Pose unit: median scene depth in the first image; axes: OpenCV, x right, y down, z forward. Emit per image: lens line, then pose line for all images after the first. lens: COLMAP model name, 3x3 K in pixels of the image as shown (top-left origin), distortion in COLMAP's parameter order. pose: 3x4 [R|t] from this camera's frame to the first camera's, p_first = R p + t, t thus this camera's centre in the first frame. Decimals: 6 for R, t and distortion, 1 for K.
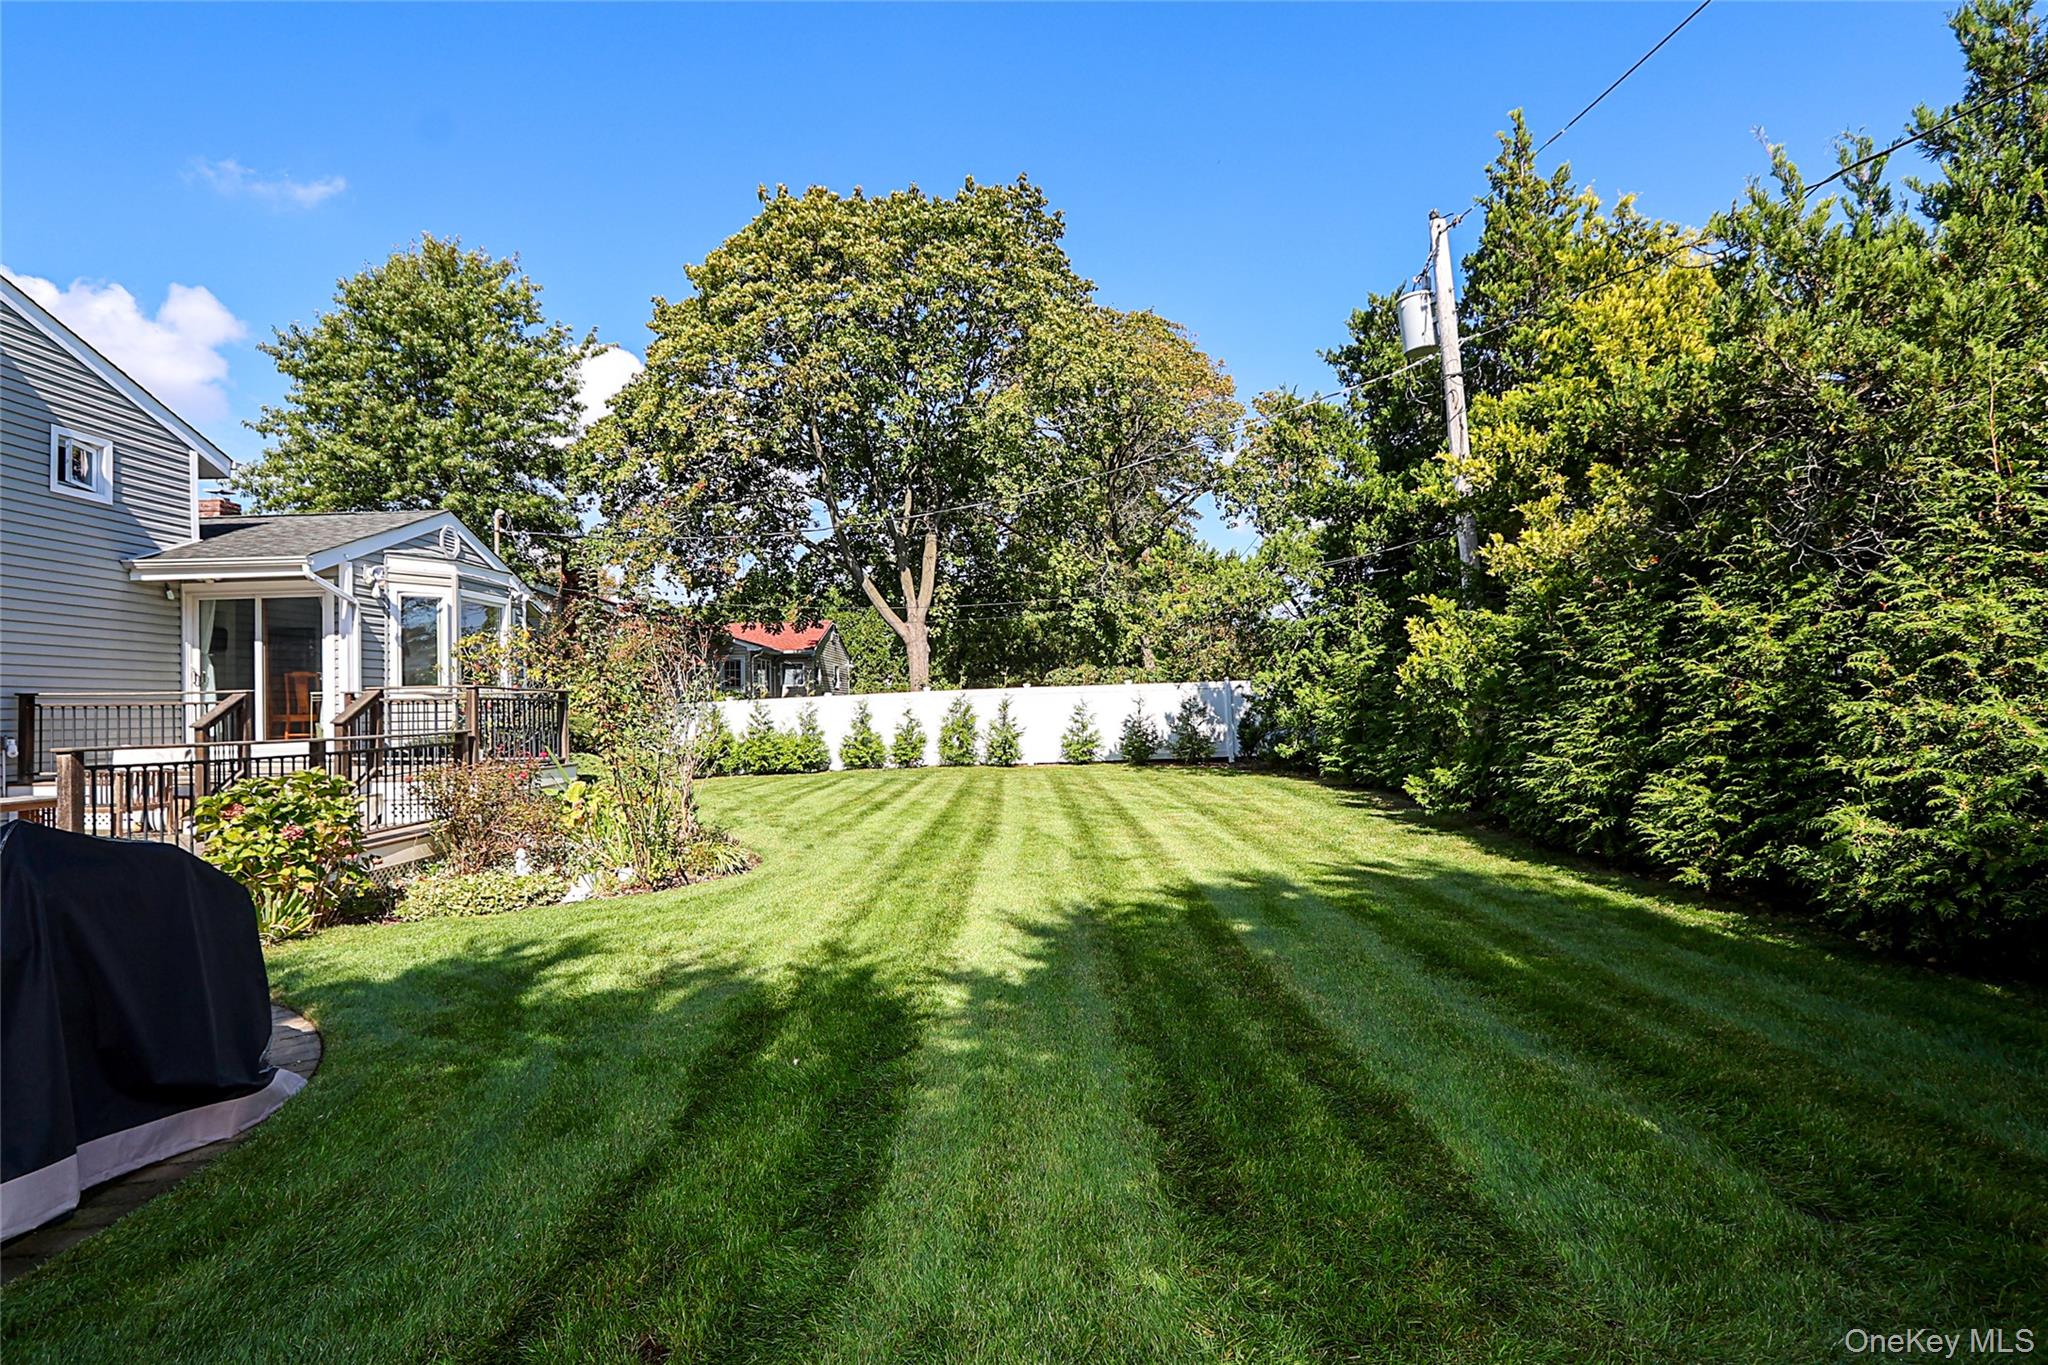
lens RADIAL K [[963.3, 0, 1000.4], [0, 963.3, 693.2], [0, 0, 1]] dist [-0.015163, -0.000225]
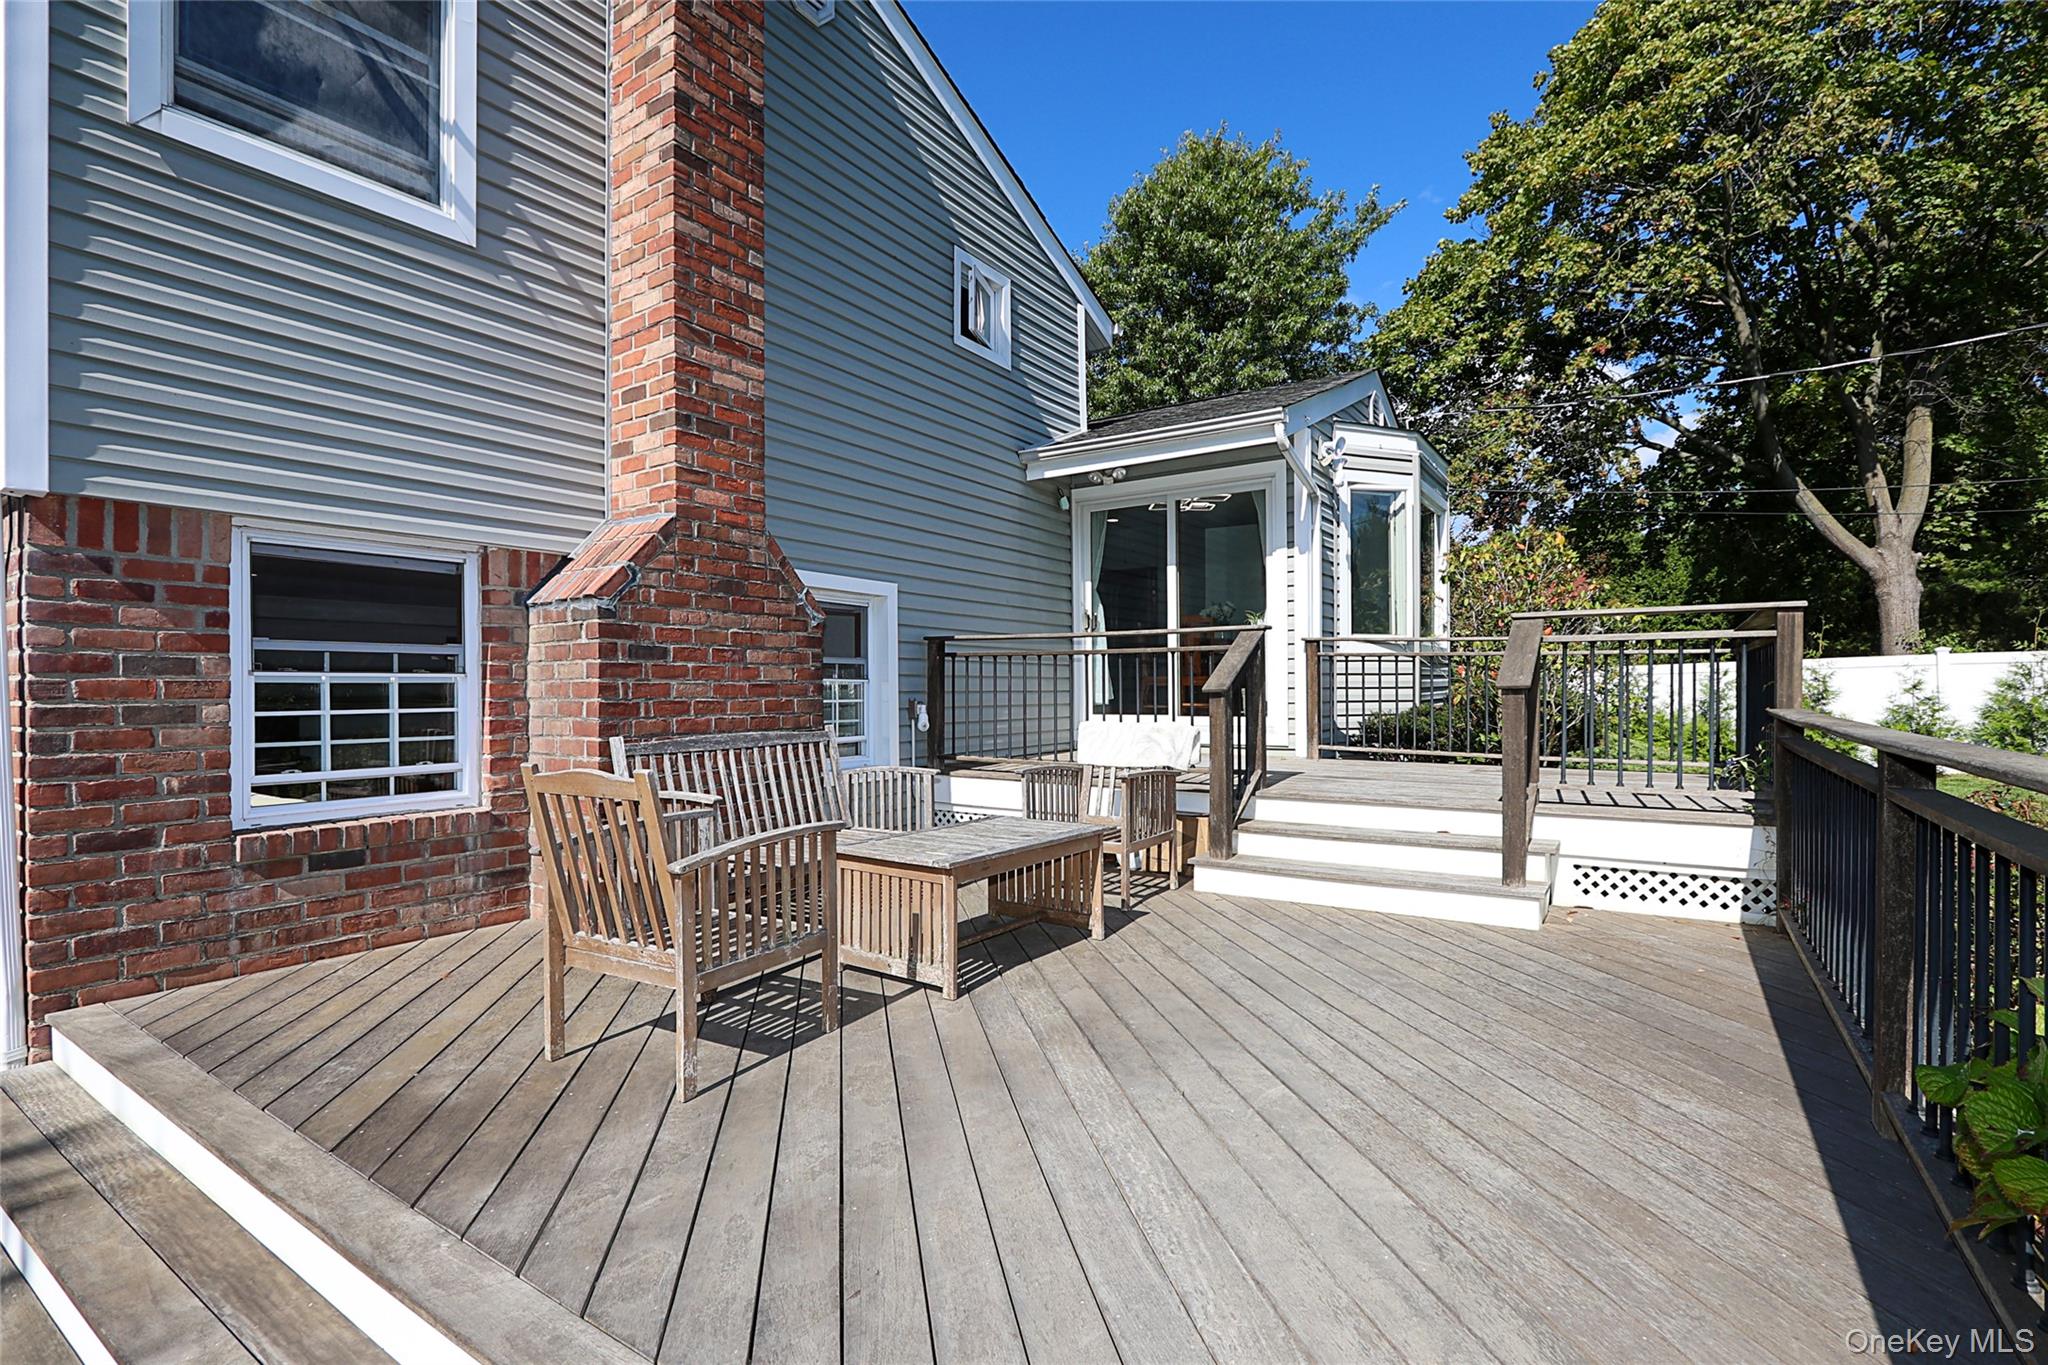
lens RADIAL K [[928.0, 0, 1031.0], [0, 928.0, 706.1], [0, 0, 1]] dist [0.002325, 0.000195]
pose [[0.835997, 0.026905, -0.548074, -0.489736], [-0.003739, 0.999053, 0.043340, 0.016326], [0.548721, -0.034183, 0.835306, 0.387547]]
